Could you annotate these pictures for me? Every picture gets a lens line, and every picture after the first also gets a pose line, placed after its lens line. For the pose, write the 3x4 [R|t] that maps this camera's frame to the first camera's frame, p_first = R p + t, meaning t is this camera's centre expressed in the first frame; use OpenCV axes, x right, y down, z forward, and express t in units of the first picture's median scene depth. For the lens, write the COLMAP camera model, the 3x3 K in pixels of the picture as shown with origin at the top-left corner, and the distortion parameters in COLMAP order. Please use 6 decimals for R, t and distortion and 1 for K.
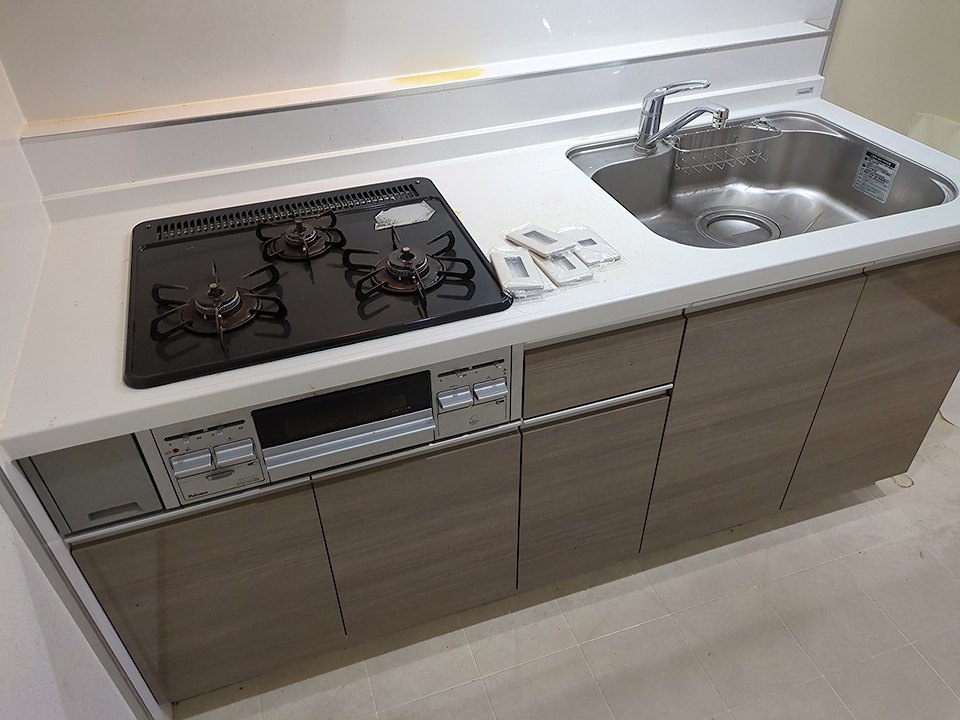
lens RADIAL K [[726.1, 0, 463.7], [0, 726.1, 356.8], [0, 0, 1]] dist [0.003730, -0.001524]
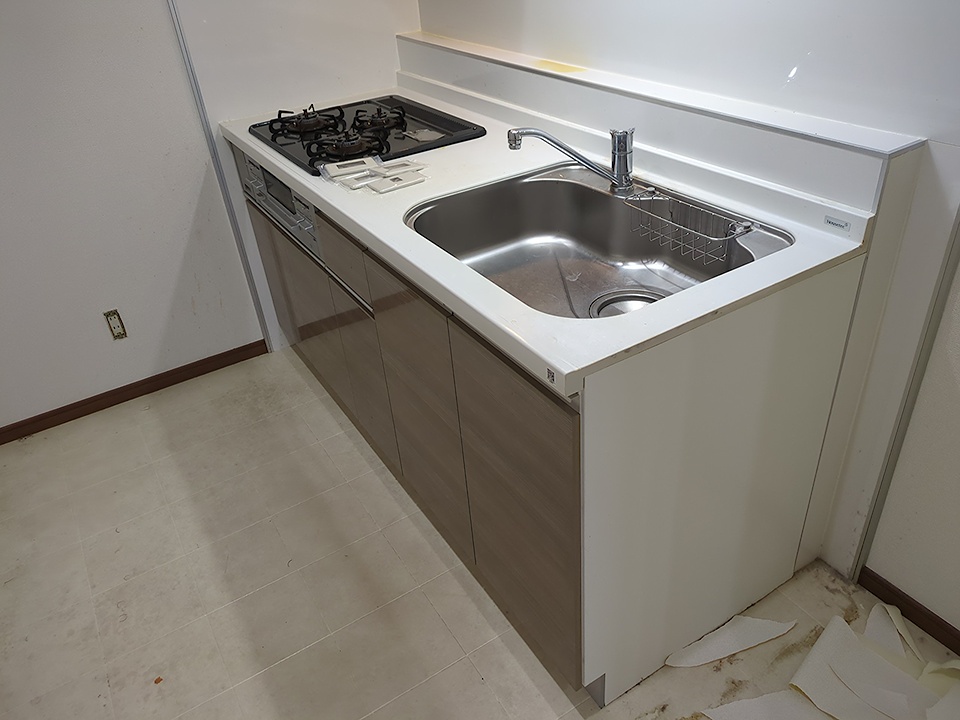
lens RADIAL K [[721.1, 0, 480.0], [0, 721.1, 360.0], [0, 0, 1]] dist [0.017014, 0.002069]
pose [[0.235927, 0.542642, -0.806150, 1.187142], [-0.550305, 0.758340, 0.349408, -0.371261], [0.800939, 0.361193, 0.477531, 0.506257]]
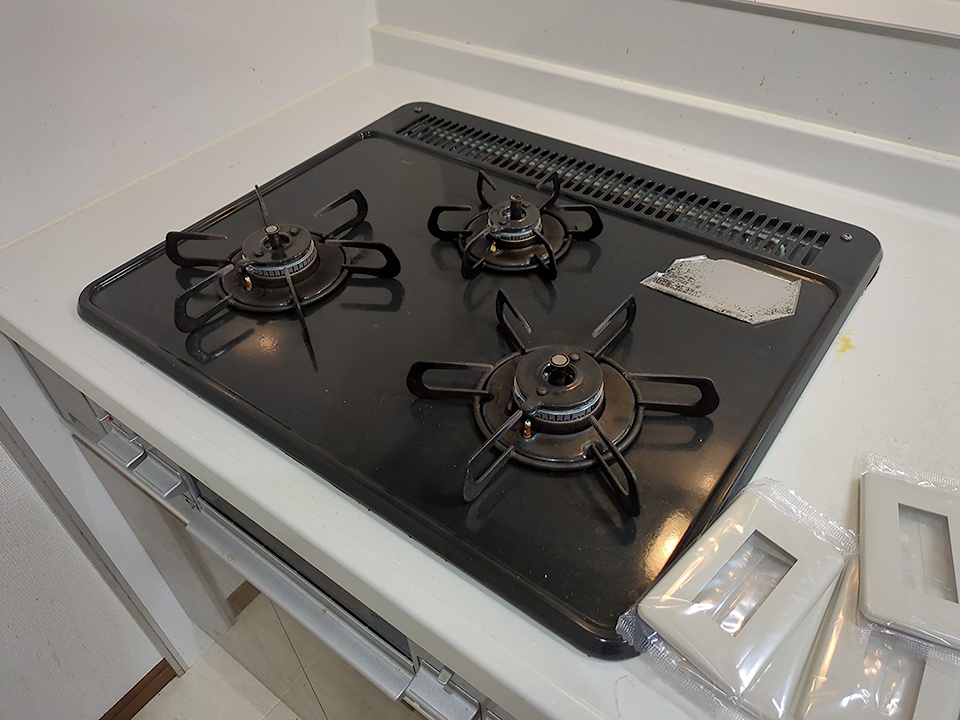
lens RADIAL K [[721.1, 0, 480.0], [0, 721.1, 360.0], [0, 0, 1]] dist [0.017014, 0.002069]
pose [[0.567068, 0.568057, -0.596443, 0.115574], [-0.498731, 0.813098, 0.300232, -0.192874], [0.655516, 0.127213, 0.744390, 0.500611]]
